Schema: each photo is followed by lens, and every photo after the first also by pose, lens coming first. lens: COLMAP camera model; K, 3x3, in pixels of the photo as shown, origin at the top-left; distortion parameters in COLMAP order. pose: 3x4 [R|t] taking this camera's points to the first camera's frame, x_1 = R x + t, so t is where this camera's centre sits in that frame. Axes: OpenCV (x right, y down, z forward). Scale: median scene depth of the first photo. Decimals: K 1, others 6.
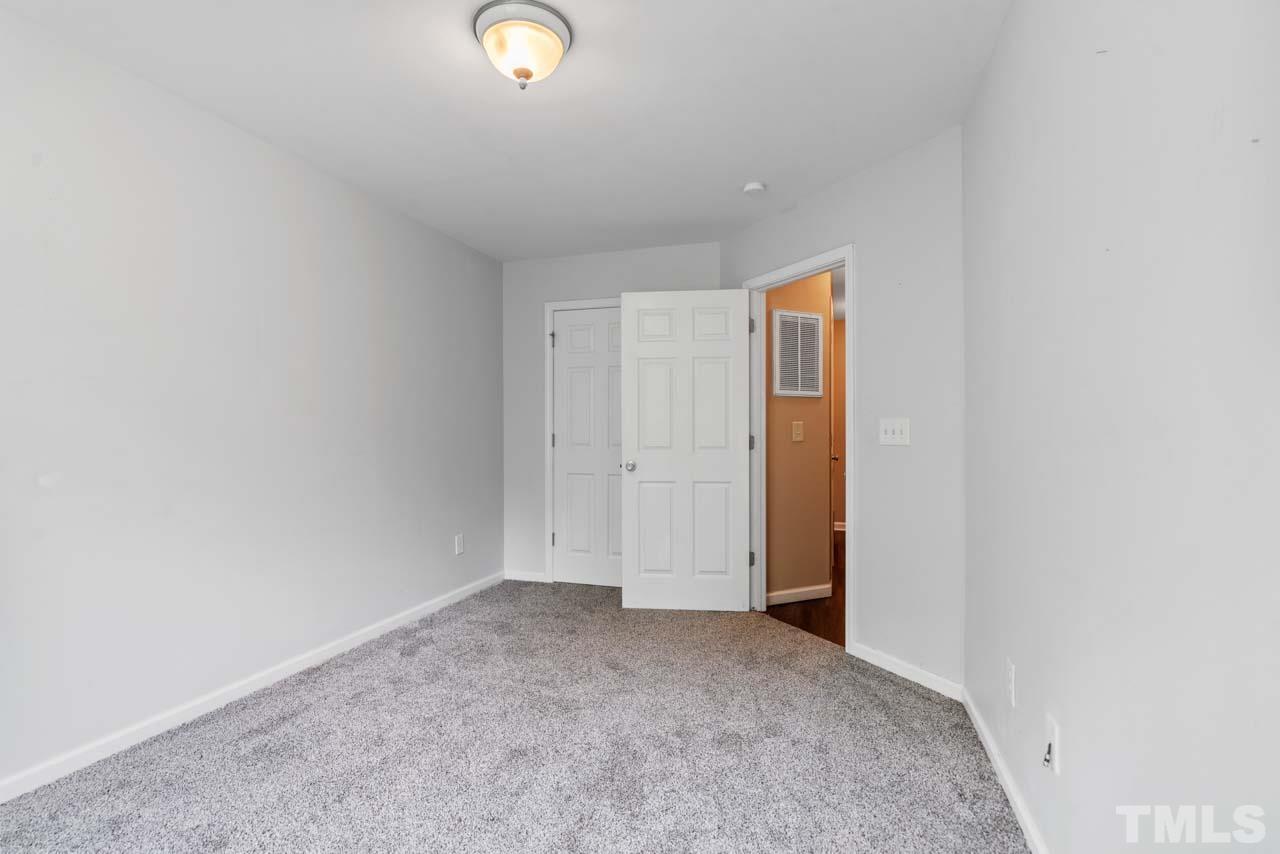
lens RADIAL K [[622.1, 0, 637.4], [0, 622.1, 430.6], [0, 0, 1]] dist [0.002019, 0.000306]
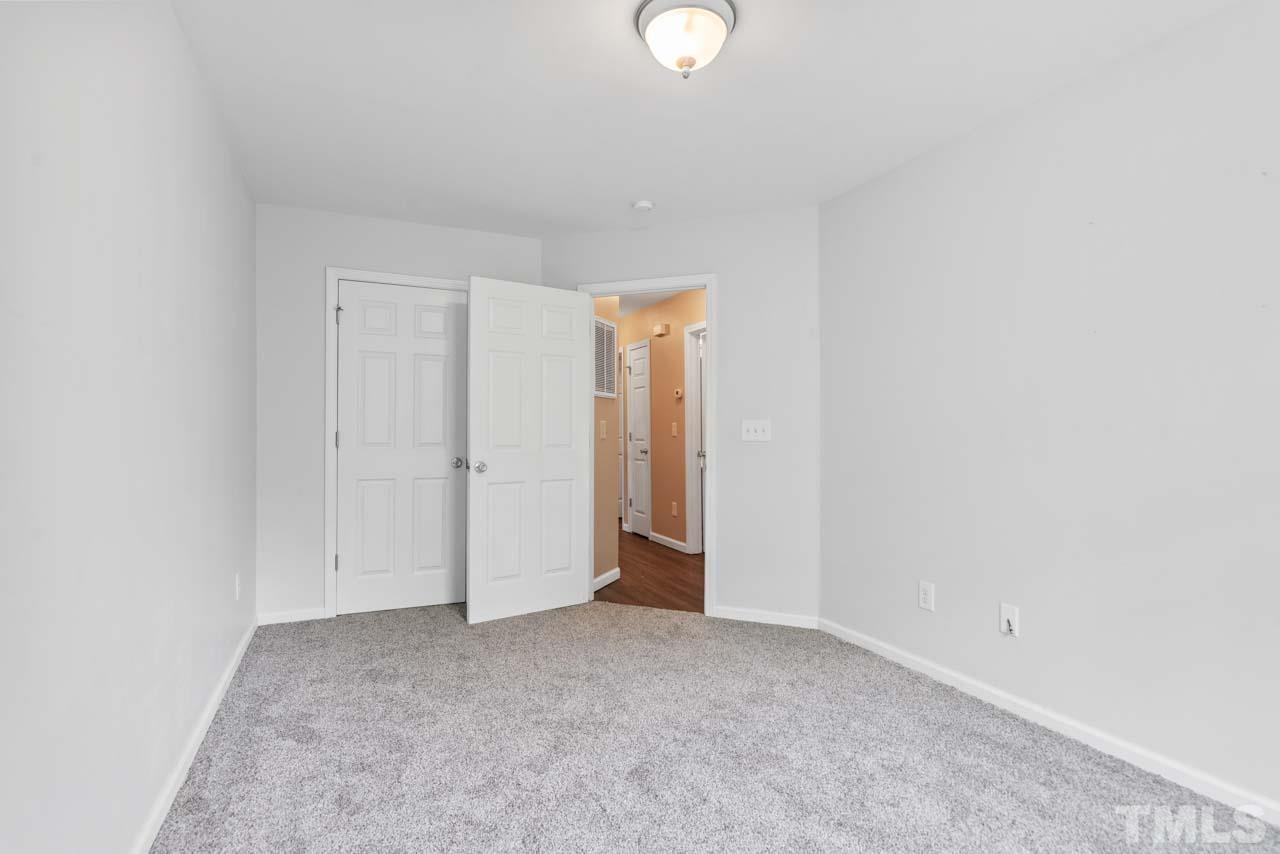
lens RADIAL K [[622.1, 0, 637.4], [0, 622.1, 430.6], [0, 0, 1]] dist [0.002019, 0.000306]
pose [[0.745916, 0.000058, 0.666040, -0.508769], [-0.004104, 0.999981, 0.004509, -0.002484], [-0.666028, -0.006097, 0.745902, 0.185871]]
